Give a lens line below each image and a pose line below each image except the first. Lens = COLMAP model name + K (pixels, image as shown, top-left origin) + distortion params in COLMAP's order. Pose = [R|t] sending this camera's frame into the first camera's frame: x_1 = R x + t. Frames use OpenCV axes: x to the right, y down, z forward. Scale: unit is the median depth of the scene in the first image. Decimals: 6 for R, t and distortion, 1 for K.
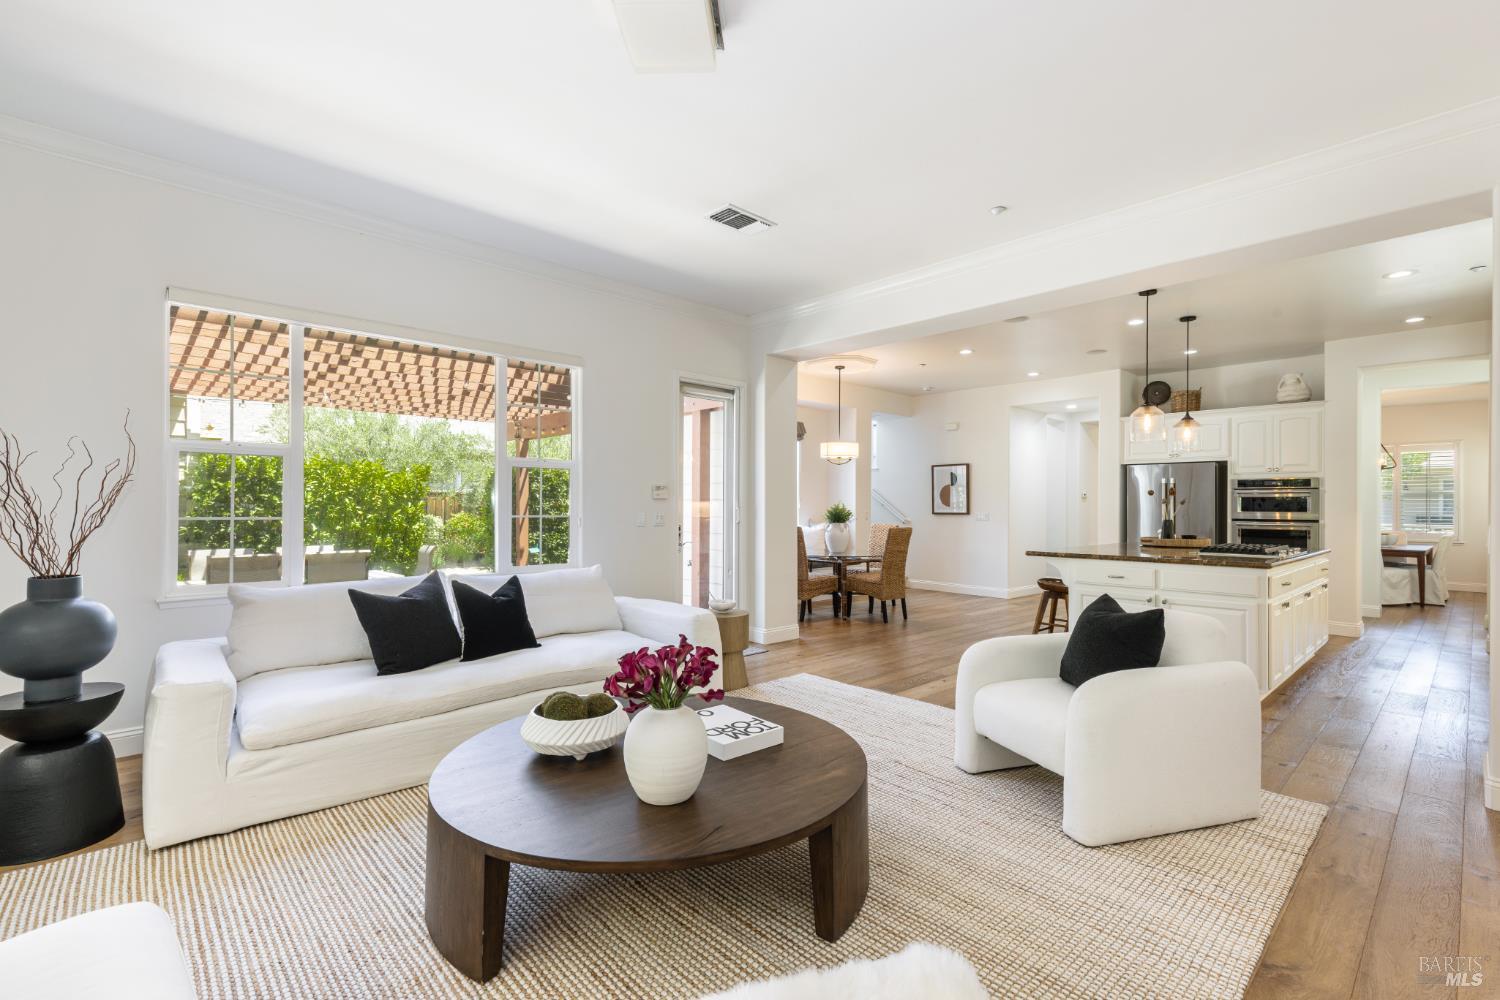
lens RADIAL K [[677.9, 0, 750.8], [0, 677.9, 502.6], [0, 0, 1]] dist [0.003620, -0.000999]
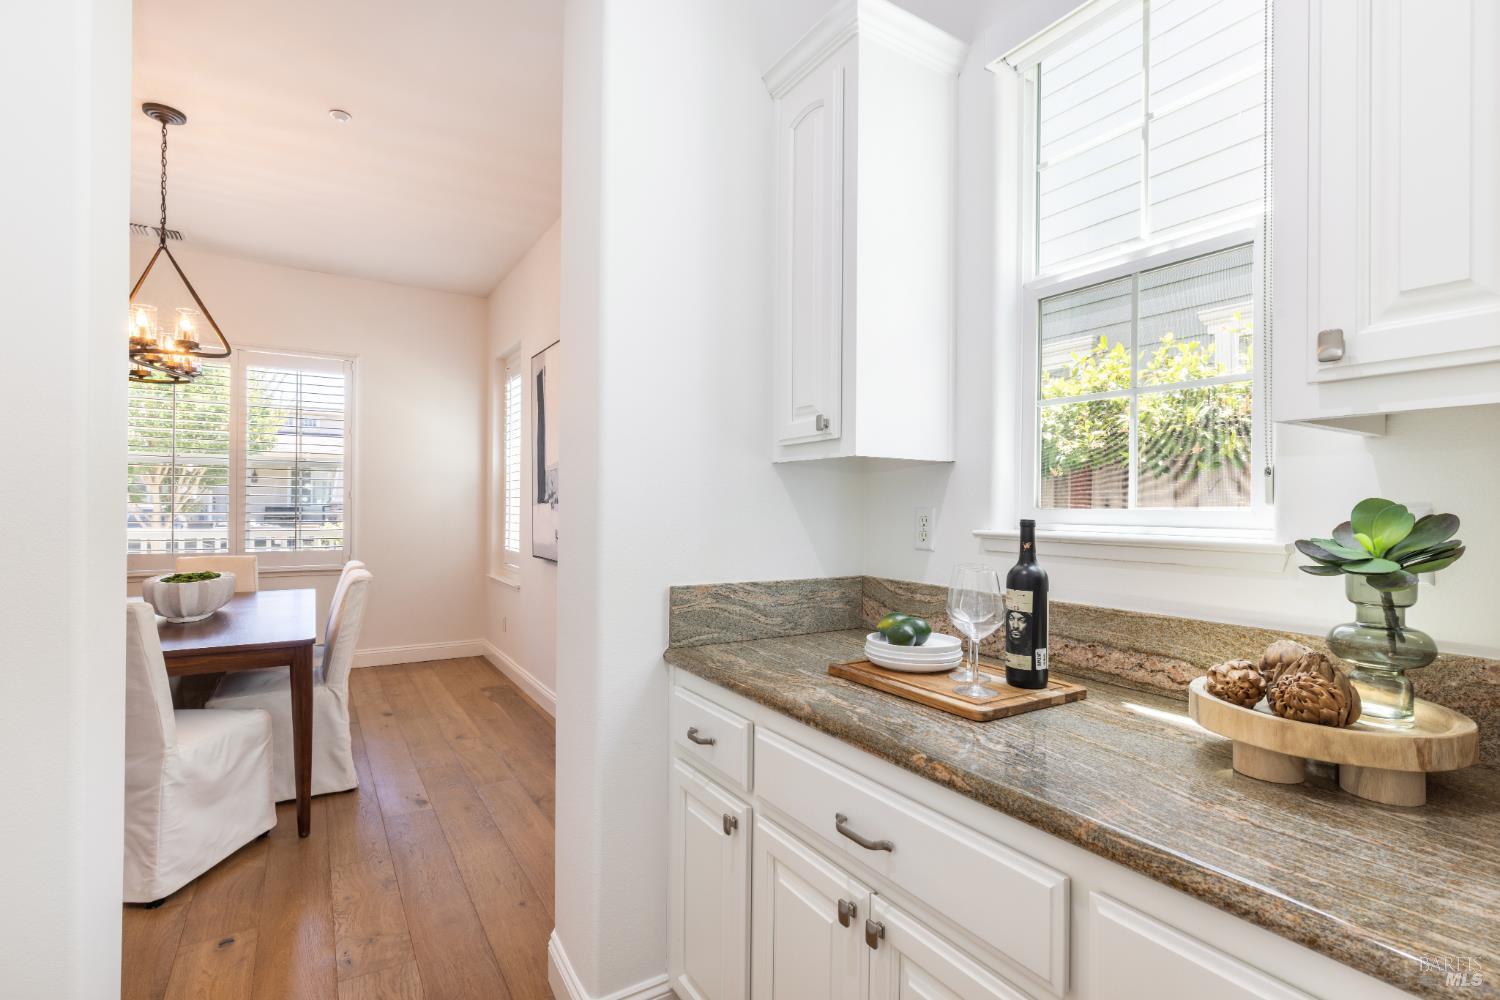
lens RADIAL K [[699.5, 0, 751.7], [0, 699.5, 504.2], [0, 0, 1]] dist [0.000305, 0.000086]
pose [[0.195437, -0.009496, 0.980670, 0.722995], [0.002032, 0.999955, 0.009278, 0.014118], [-0.980714, 0.000179, 0.195448, 0.744023]]
